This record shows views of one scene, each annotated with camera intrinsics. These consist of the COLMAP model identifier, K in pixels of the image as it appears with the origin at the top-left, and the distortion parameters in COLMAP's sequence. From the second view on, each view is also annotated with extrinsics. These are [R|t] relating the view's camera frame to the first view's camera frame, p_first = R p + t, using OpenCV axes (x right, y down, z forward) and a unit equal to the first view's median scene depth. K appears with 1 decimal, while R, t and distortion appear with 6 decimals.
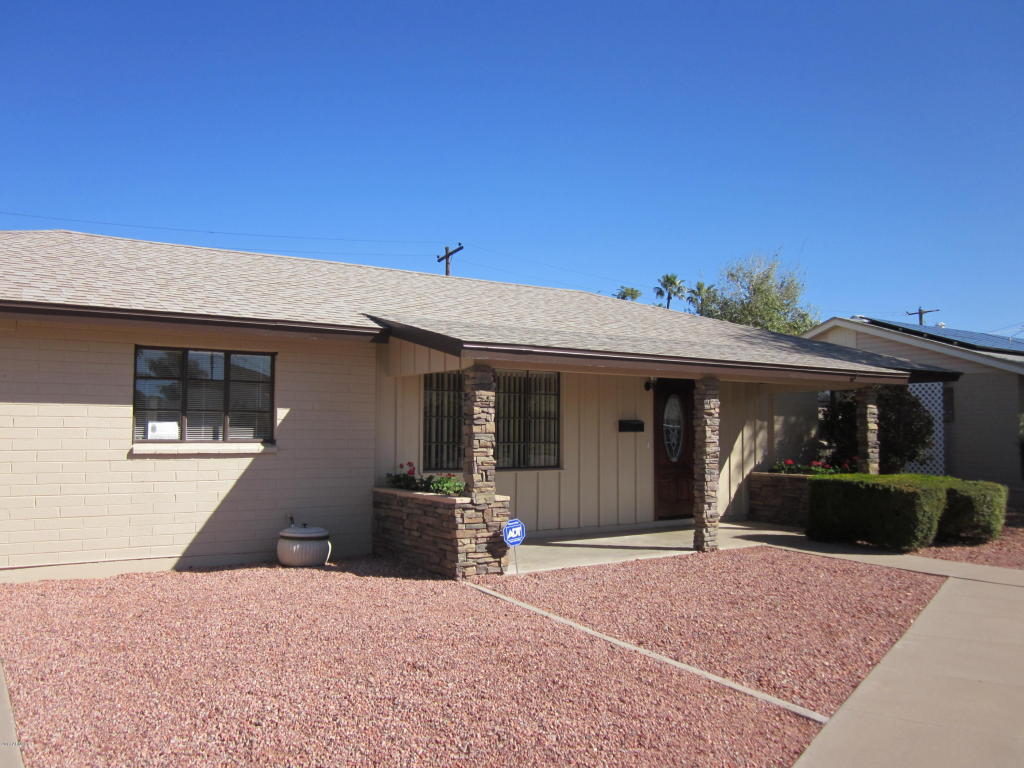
lens RADIAL K [[848.9, 0, 512.0], [0, 848.9, 384.0], [0, 0, 1]] dist [-0.019309, -0.001603]
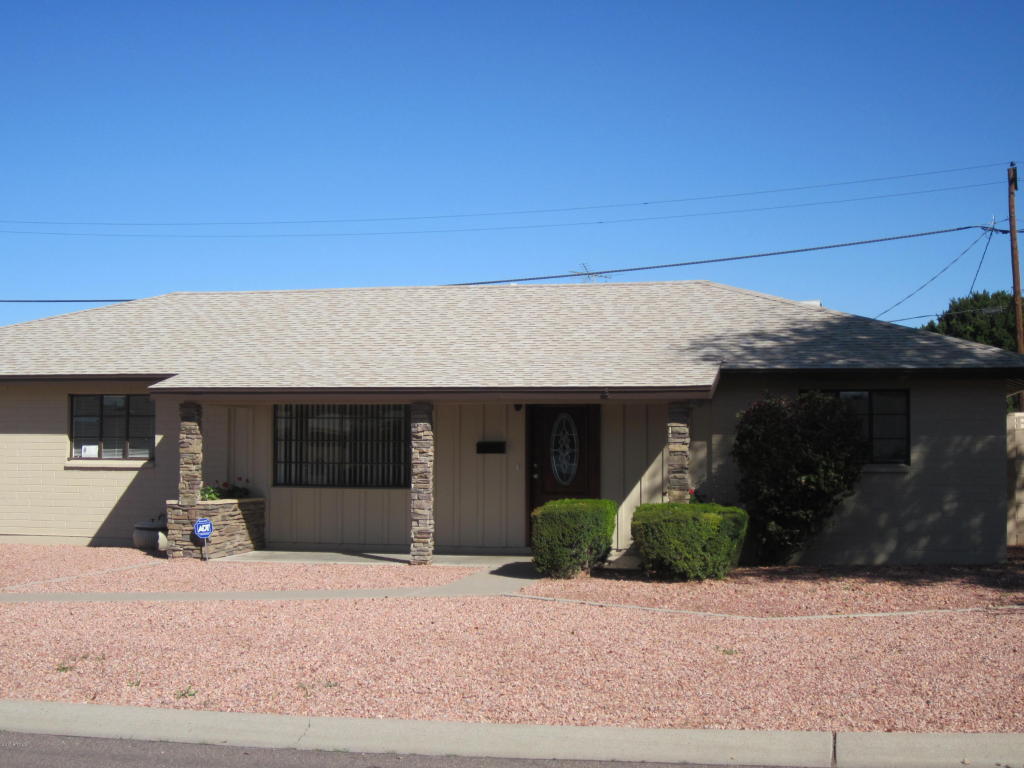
lens RADIAL K [[1522.9, 0, 512.0], [0, 1522.9, 384.0], [0, 0, 1]] dist [-0.110537, 0.074378]
pose [[0.683310, -0.031564, -0.729446, 1.727539], [0.039050, 0.999215, -0.006657, -0.013734], [0.729084, -0.023936, 0.684006, -0.224388]]
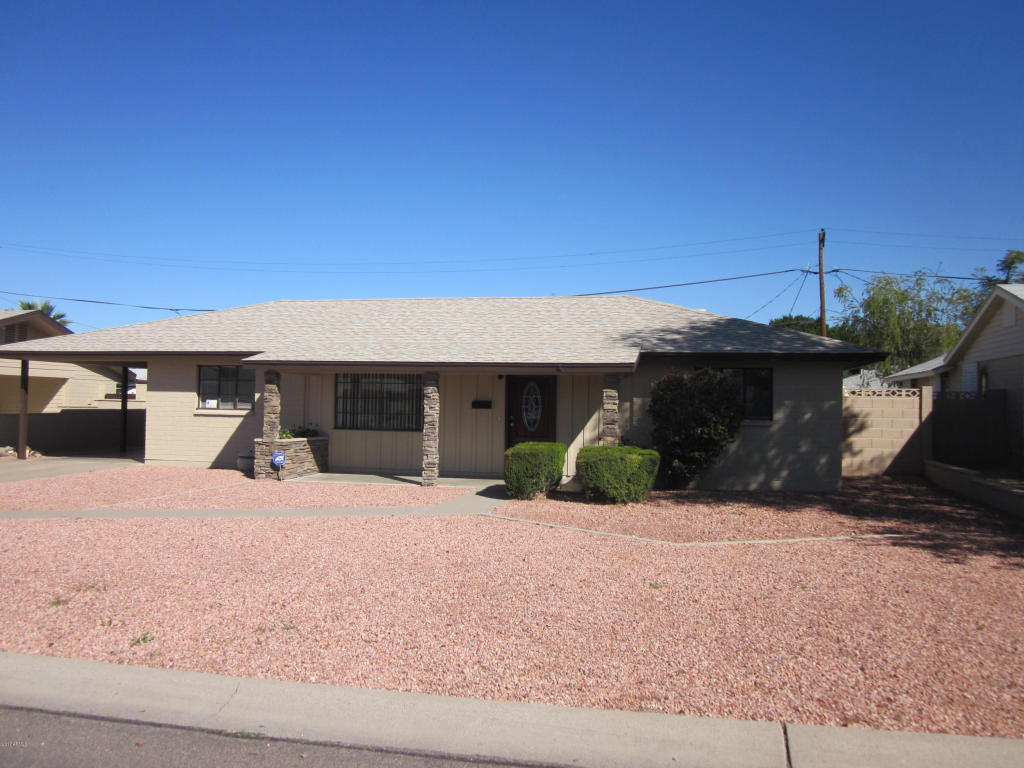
lens RADIAL K [[848.9, 0, 512.0], [0, 848.9, 384.0], [0, 0, 1]] dist [-0.019309, -0.001603]
pose [[0.681060, -0.008694, -0.732176, 1.466676], [0.026479, 0.999568, 0.012762, -0.002915], [0.731749, -0.028079, 0.680996, 0.071024]]
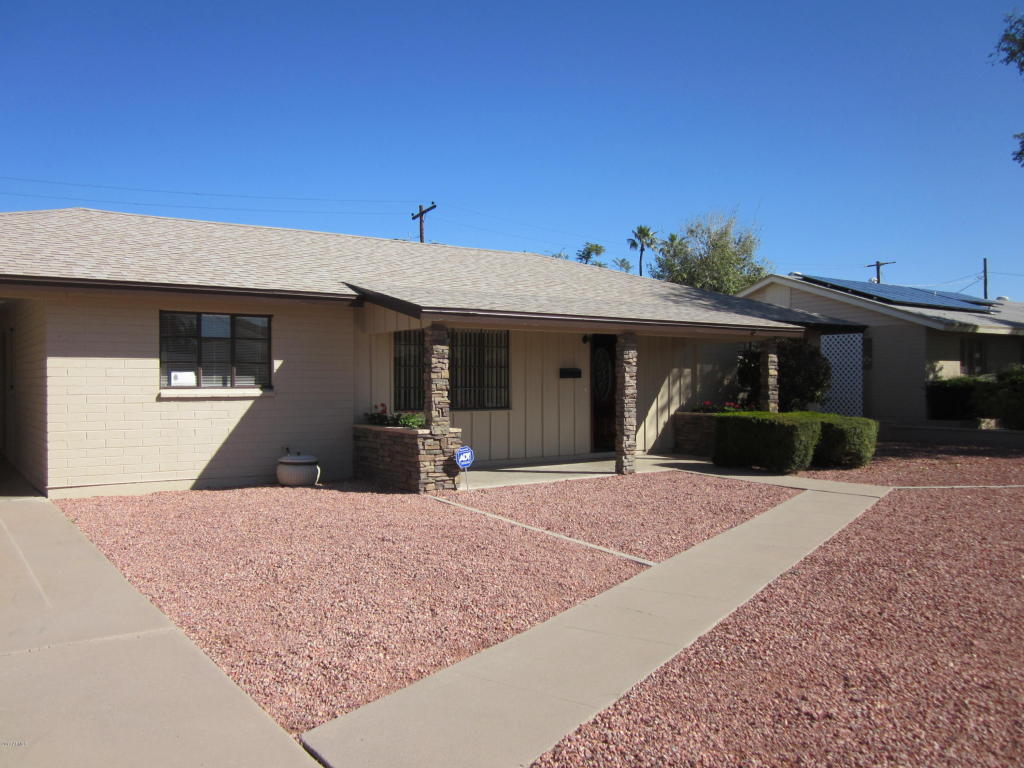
lens RADIAL K [[848.9, 0, 512.0], [0, 848.9, 384.0], [0, 0, 1]] dist [-0.019309, -0.001603]
pose [[0.999716, -0.006546, 0.022900, 0.037376], [0.005185, 0.998244, 0.059006, -0.007216], [-0.023246, -0.058871, 0.997995, -0.220485]]
